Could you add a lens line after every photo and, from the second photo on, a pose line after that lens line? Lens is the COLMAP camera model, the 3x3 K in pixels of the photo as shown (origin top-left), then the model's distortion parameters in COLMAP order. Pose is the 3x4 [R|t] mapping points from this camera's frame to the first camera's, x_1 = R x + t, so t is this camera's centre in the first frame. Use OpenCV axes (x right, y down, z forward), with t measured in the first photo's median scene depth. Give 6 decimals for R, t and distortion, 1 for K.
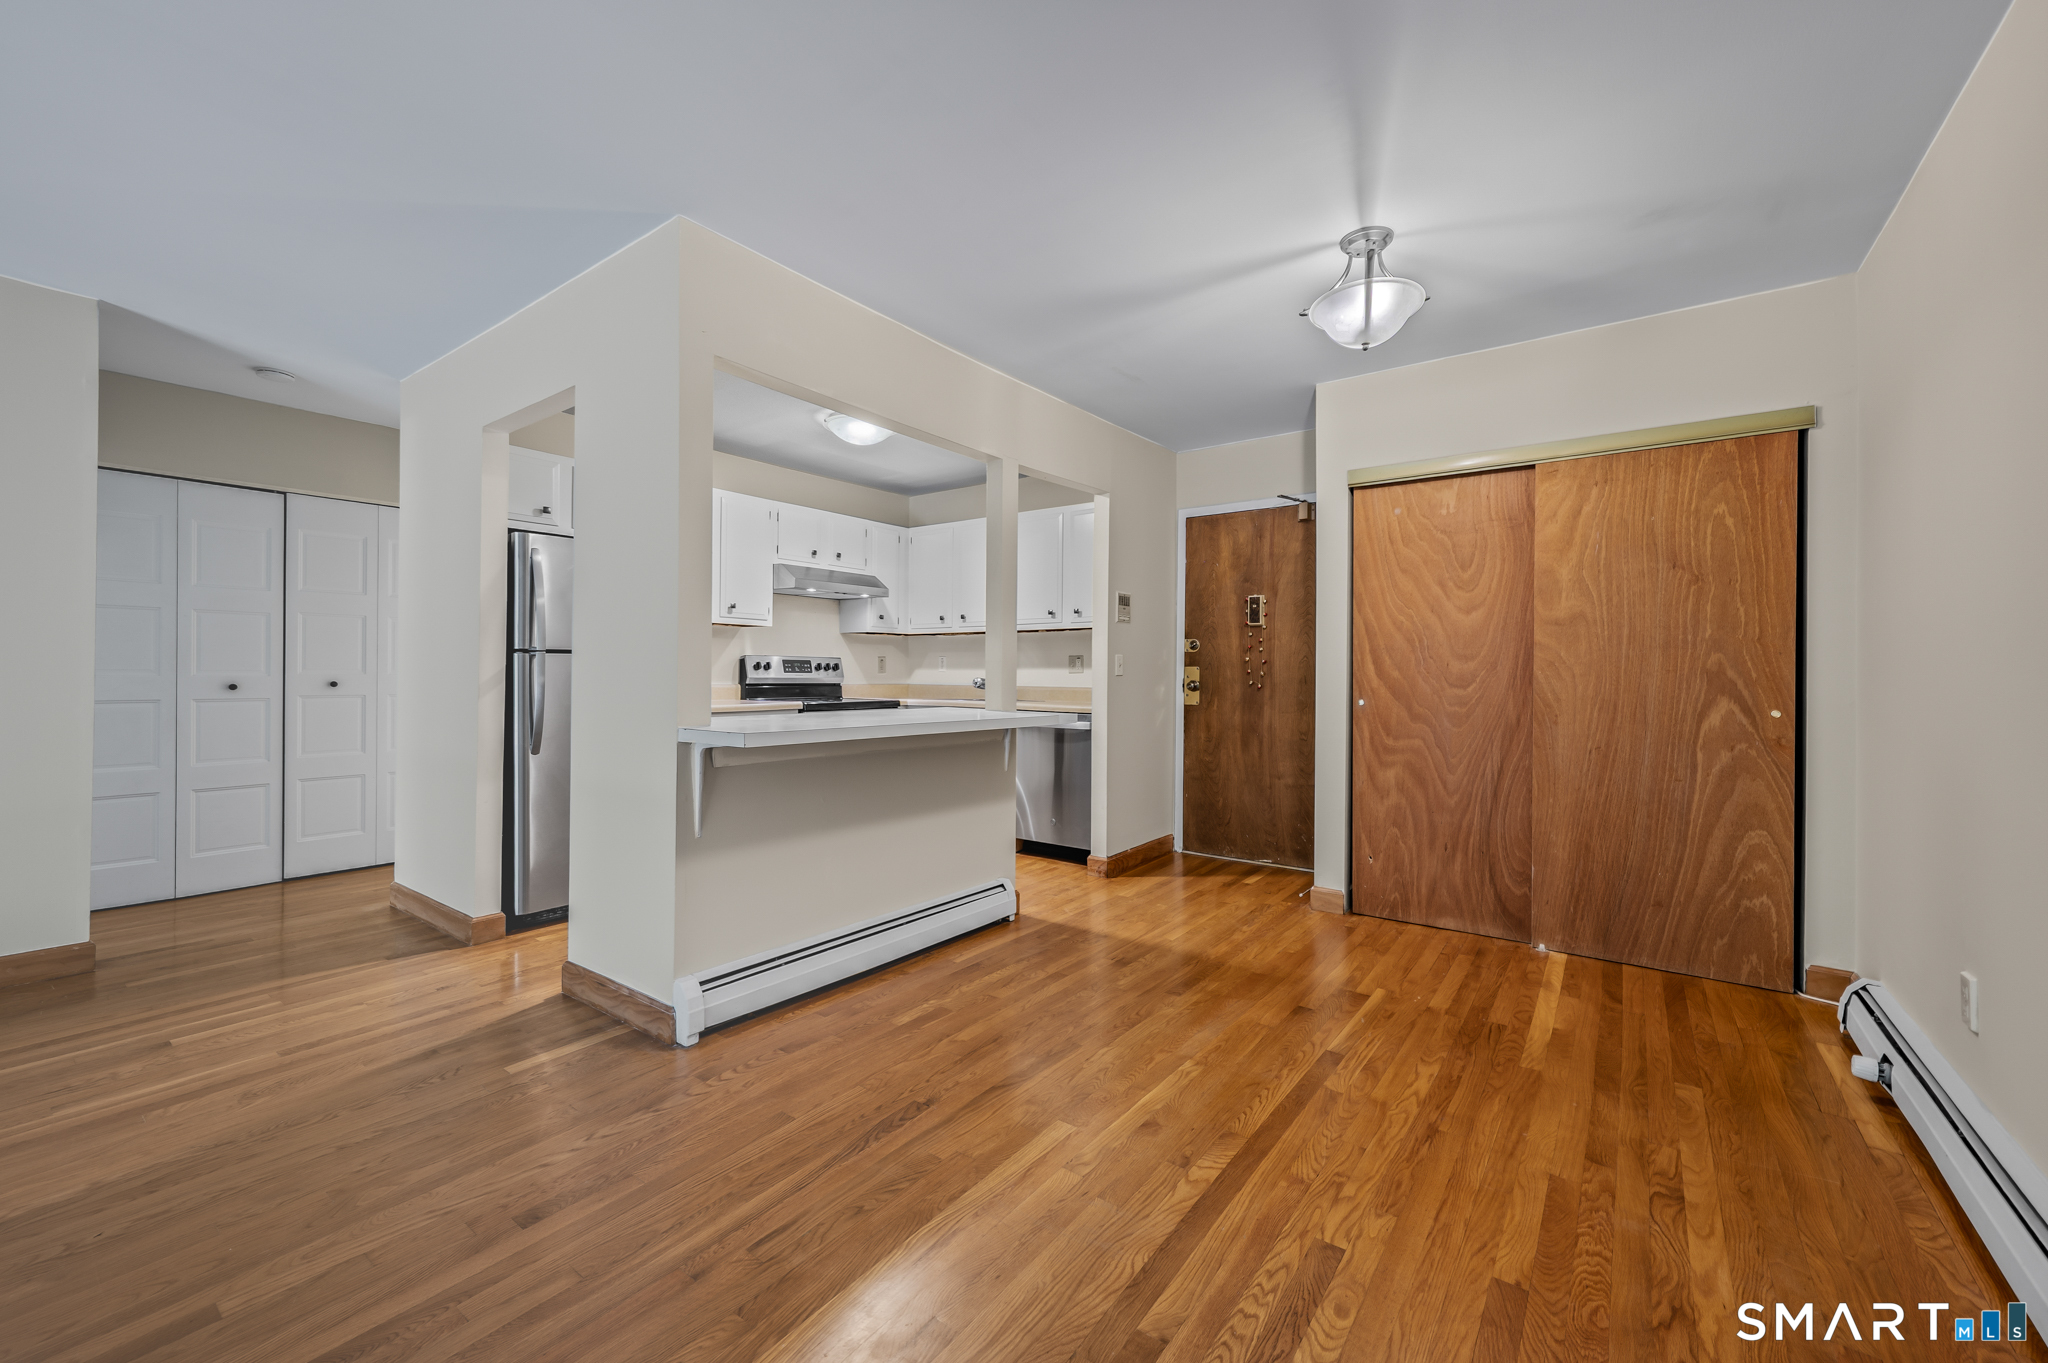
lens RADIAL K [[802.3, 0, 1033.2], [0, 802.3, 672.1], [0, 0, 1]] dist [0.006962, -0.000042]
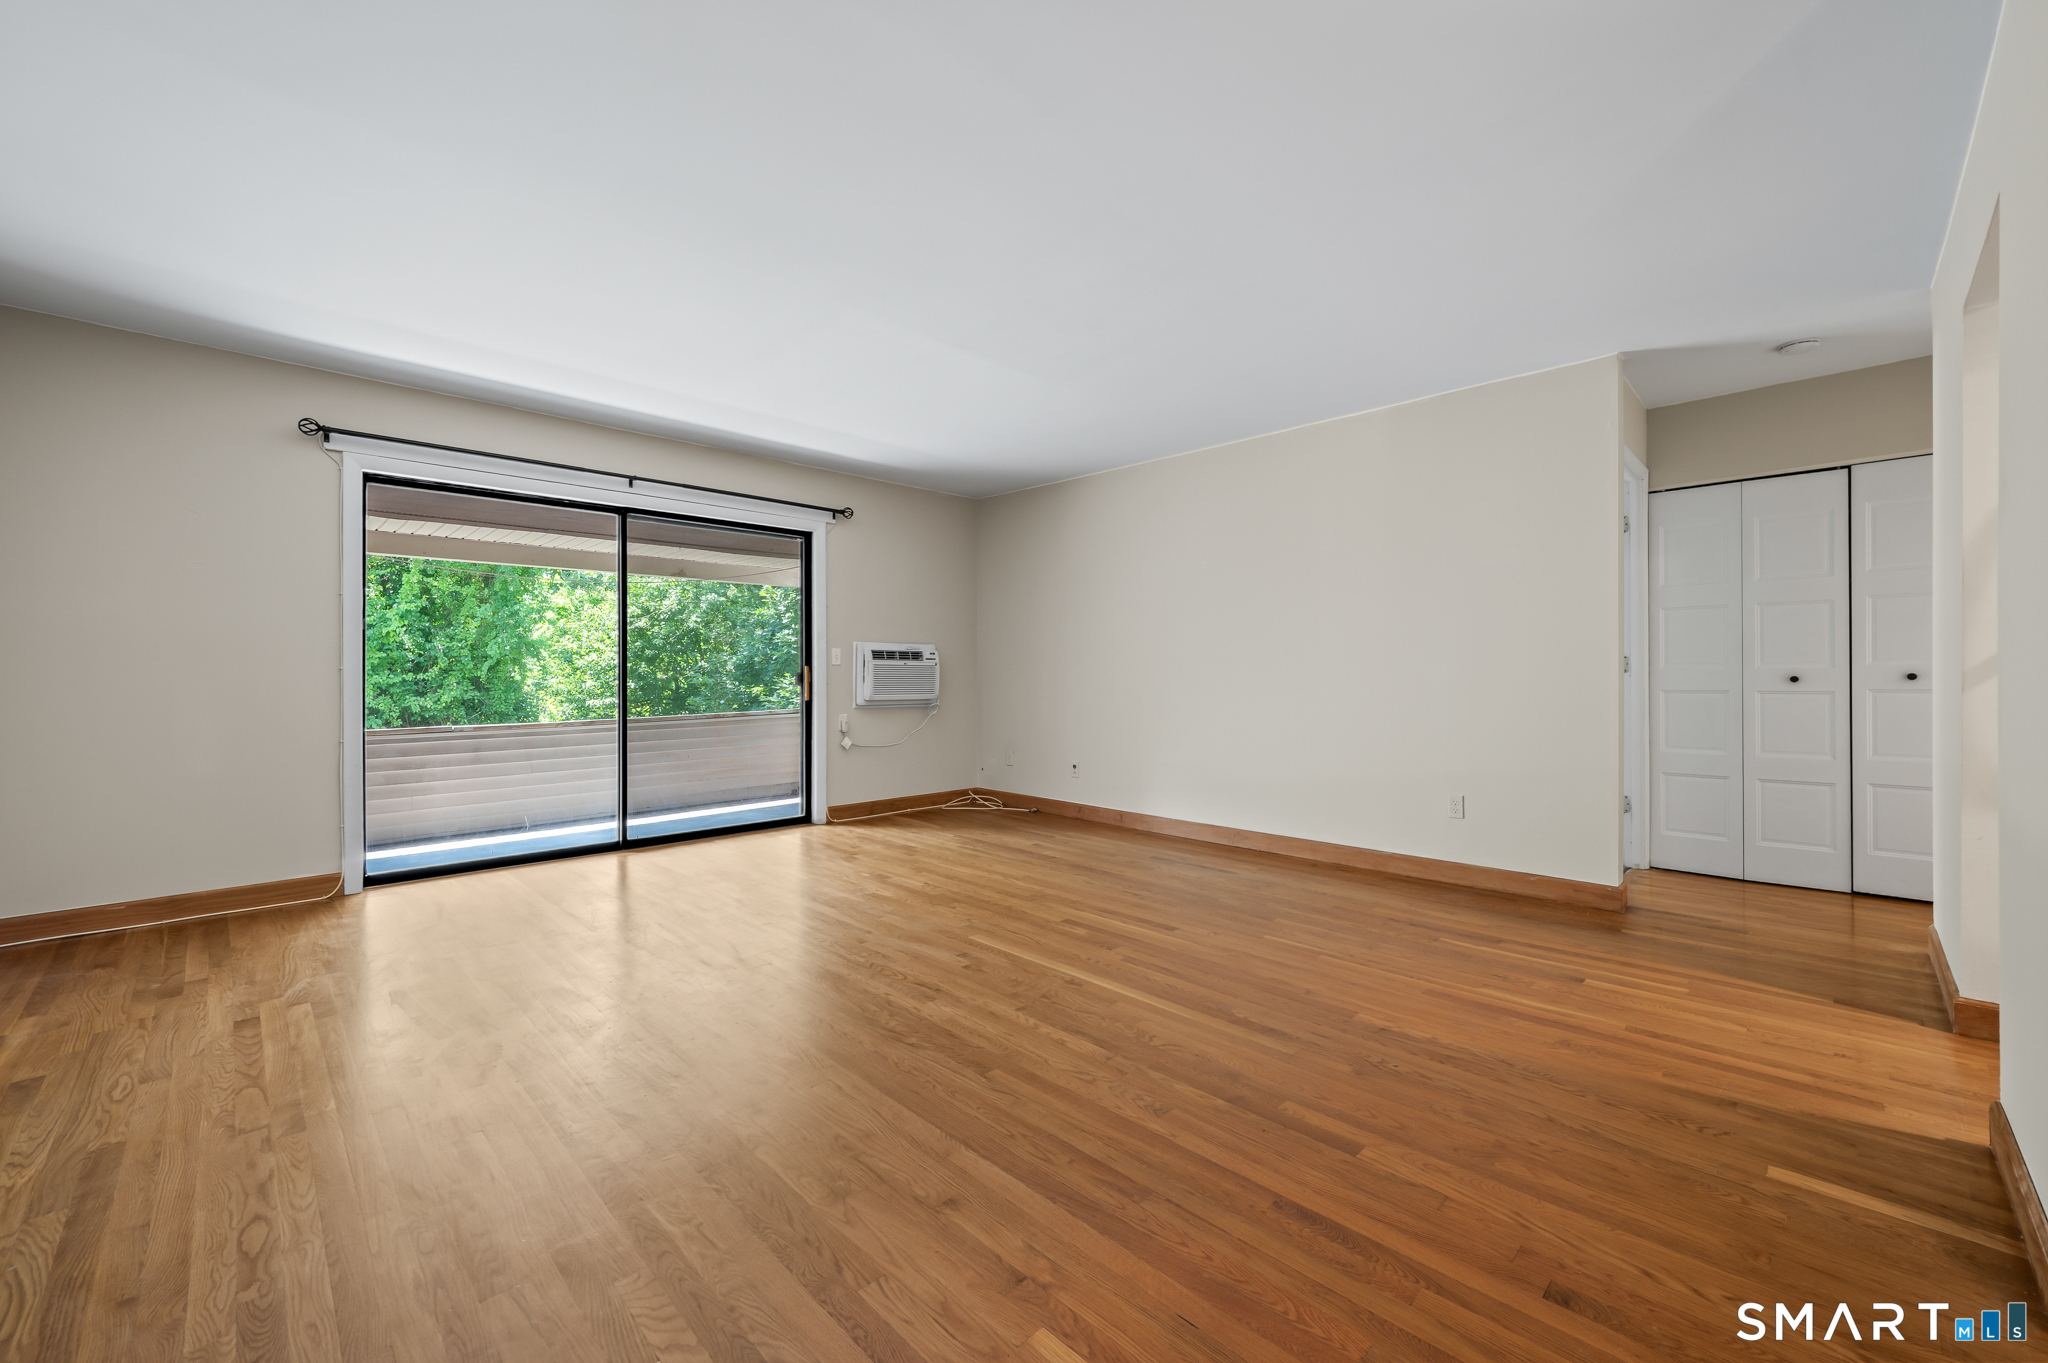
lens RADIAL K [[807.0, 0, 1033.7], [0, 807.0, 671.8], [0, 0, 1]] dist [-0.001069, -0.000487]
pose [[-0.151202, -0.010613, -0.988446, 0.134359], [0.005632, 0.999917, -0.011598, 0.018266], [0.988487, -0.007321, -0.151130, 0.277381]]
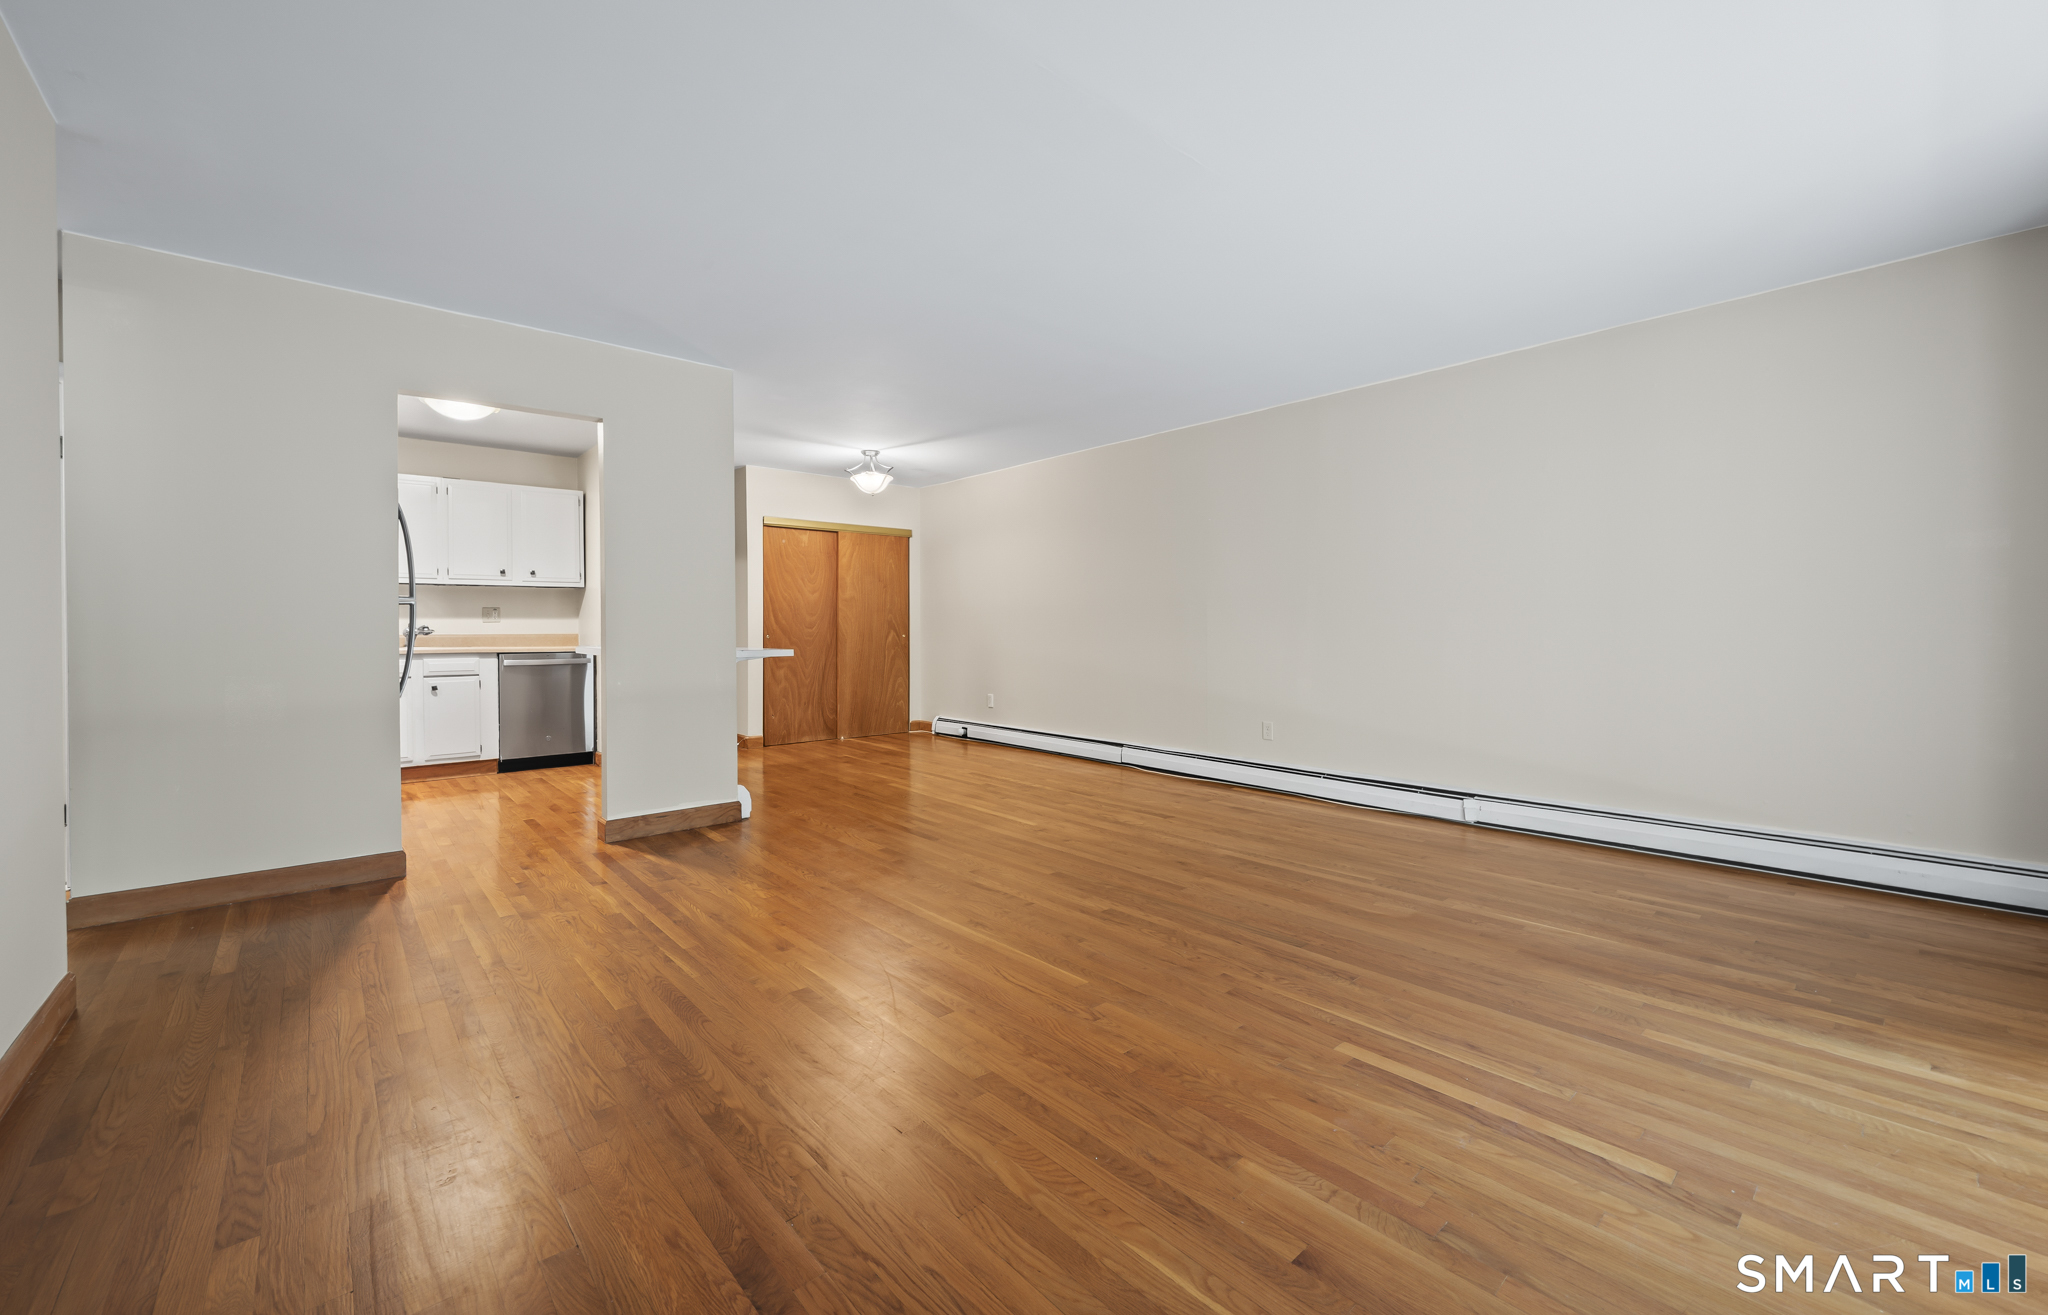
lens RADIAL K [[813.5, 0, 1028.5], [0, 813.5, 634.5], [0, 0, 1]] dist [0.000323, -0.000204]
pose [[0.214671, -0.014635, 0.976577, -1.452491], [0.002570, 0.999893, 0.014420, 0.005996], [-0.976683, -0.000585, 0.214686, -0.036487]]
